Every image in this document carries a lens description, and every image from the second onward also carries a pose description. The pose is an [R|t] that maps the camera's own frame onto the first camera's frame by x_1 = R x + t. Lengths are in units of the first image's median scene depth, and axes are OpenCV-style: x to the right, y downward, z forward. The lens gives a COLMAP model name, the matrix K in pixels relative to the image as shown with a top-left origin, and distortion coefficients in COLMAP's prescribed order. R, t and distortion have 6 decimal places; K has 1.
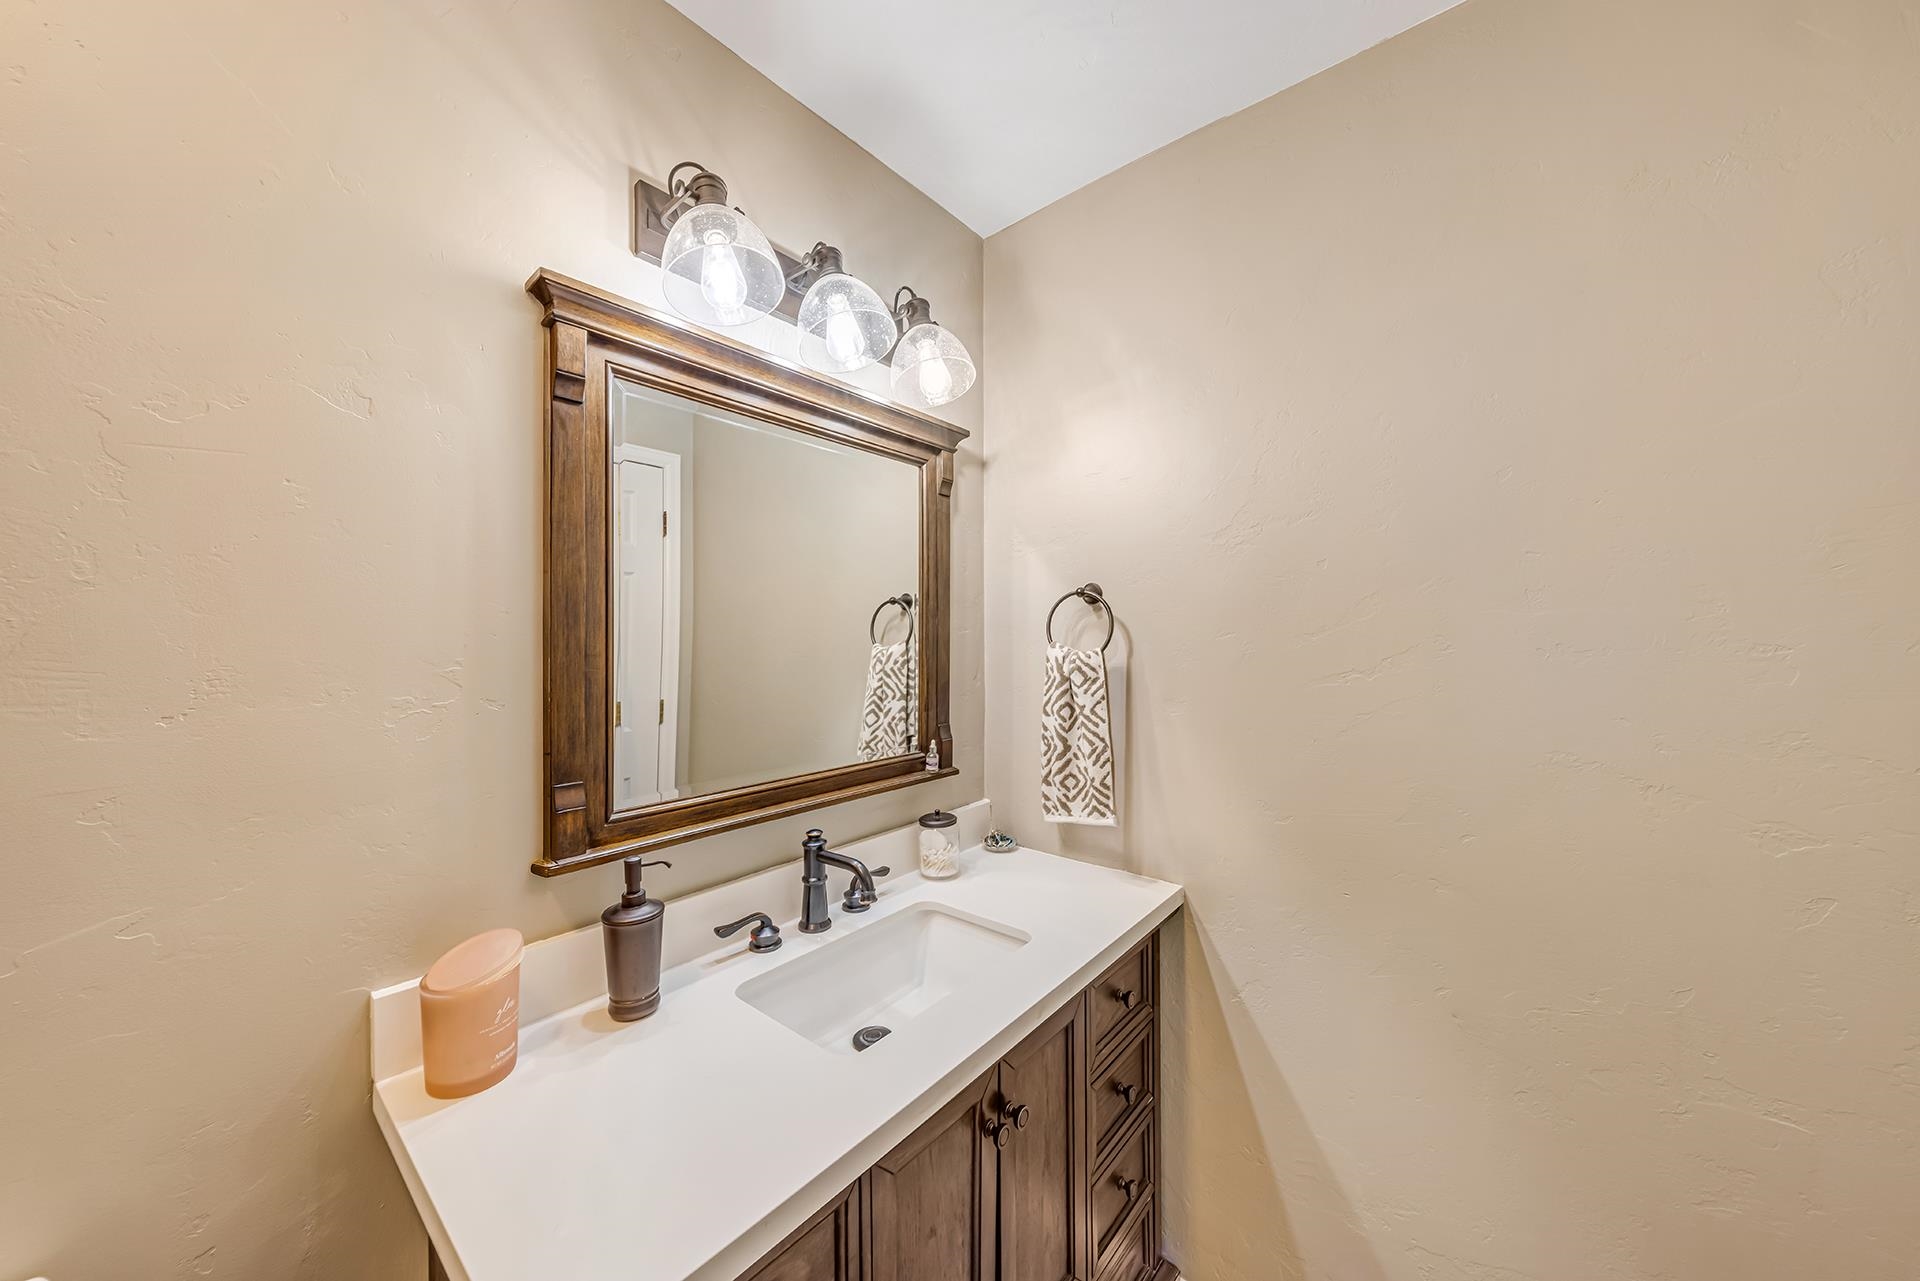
lens RADIAL K [[665.7, 0, 964.1], [0, 665.7, 641.8], [0, 0, 1]] dist [0.001070, 0.000041]
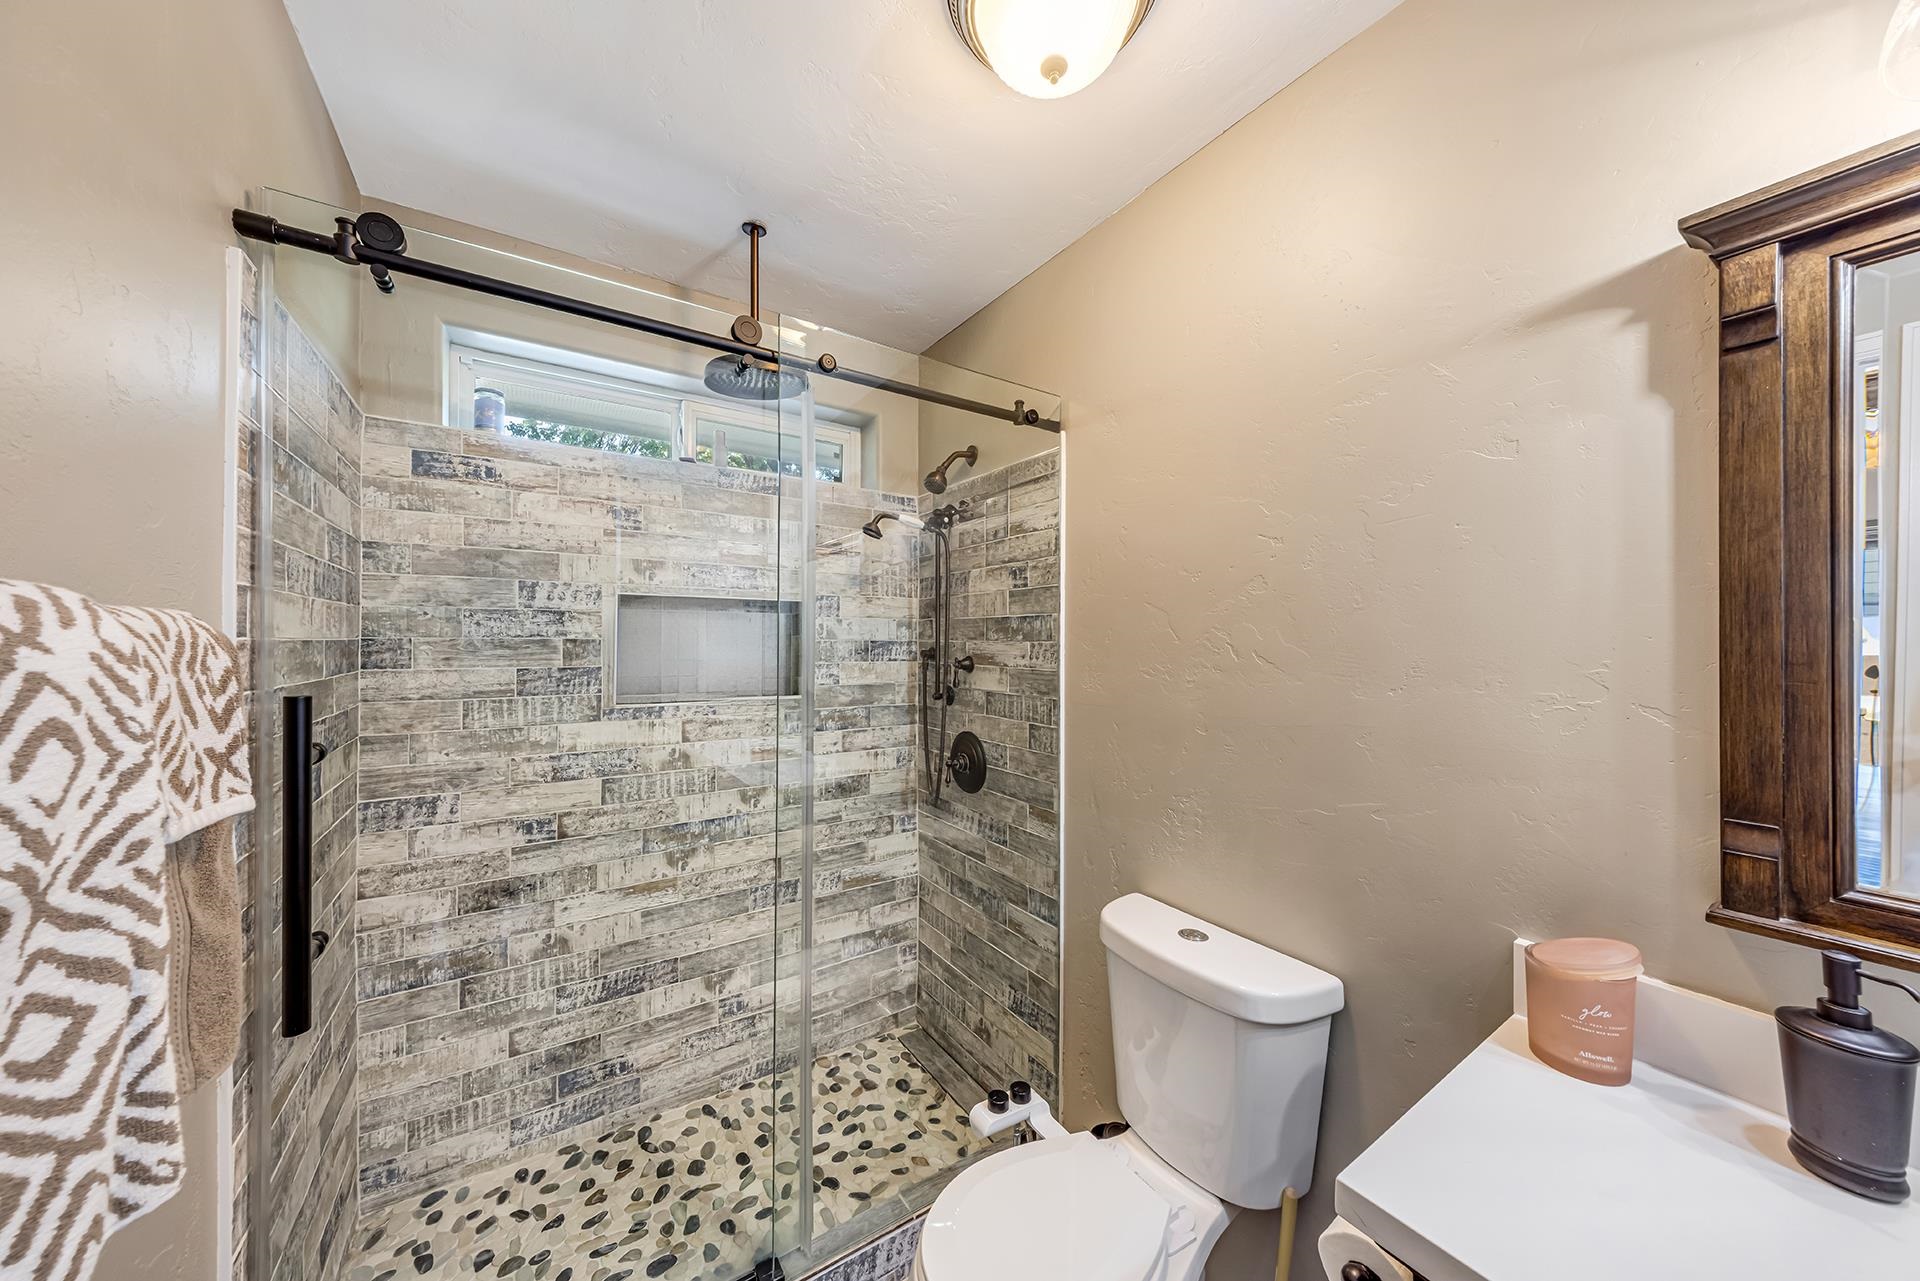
lens RADIAL K [[665.7, 0, 964.1], [0, 665.7, 641.8], [0, 0, 1]] dist [0.001070, 0.000041]
pose [[-0.291876, 0.001009, -0.956456, 0.446231], [-0.011684, 0.999921, 0.004621, 0.002668], [0.956385, 0.012524, -0.291841, 0.328021]]
